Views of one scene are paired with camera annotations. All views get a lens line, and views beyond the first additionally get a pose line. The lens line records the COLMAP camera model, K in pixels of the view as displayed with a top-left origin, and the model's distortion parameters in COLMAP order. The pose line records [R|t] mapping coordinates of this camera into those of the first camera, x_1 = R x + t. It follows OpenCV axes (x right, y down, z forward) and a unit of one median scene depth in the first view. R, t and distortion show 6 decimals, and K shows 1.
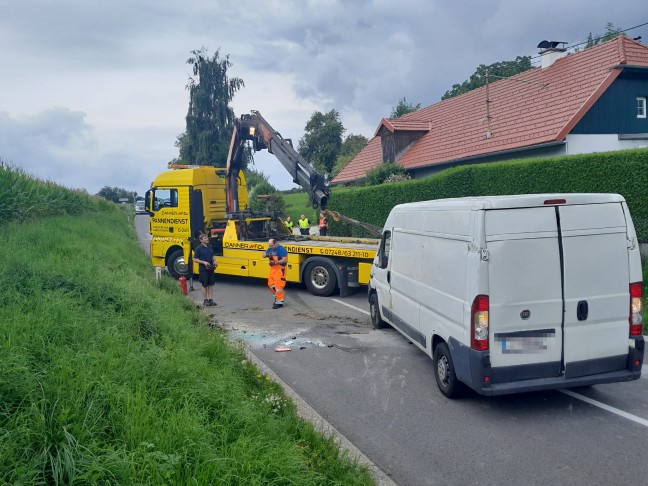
lens RADIAL K [[505.0, 0, 328.0], [0, 505.0, 242.9], [0, 0, 1]] dist [-0.006476, -0.011668]
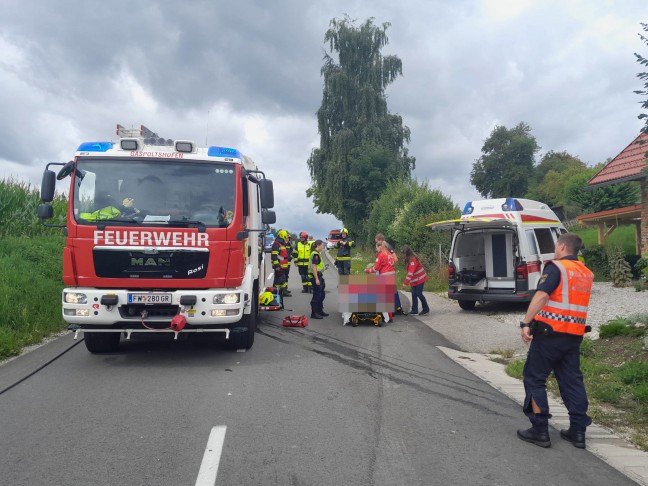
lens RADIAL K [[505.0, 0, 328.0], [0, 505.0, 242.9], [0, 0, 1]] dist [-0.006476, -0.011668]
pose [[0.951365, 0.037477, -0.305778, -0.097842], [-0.063062, 0.995246, -0.074226, -0.039874], [0.301543, 0.089899, 0.949205, 0.722454]]
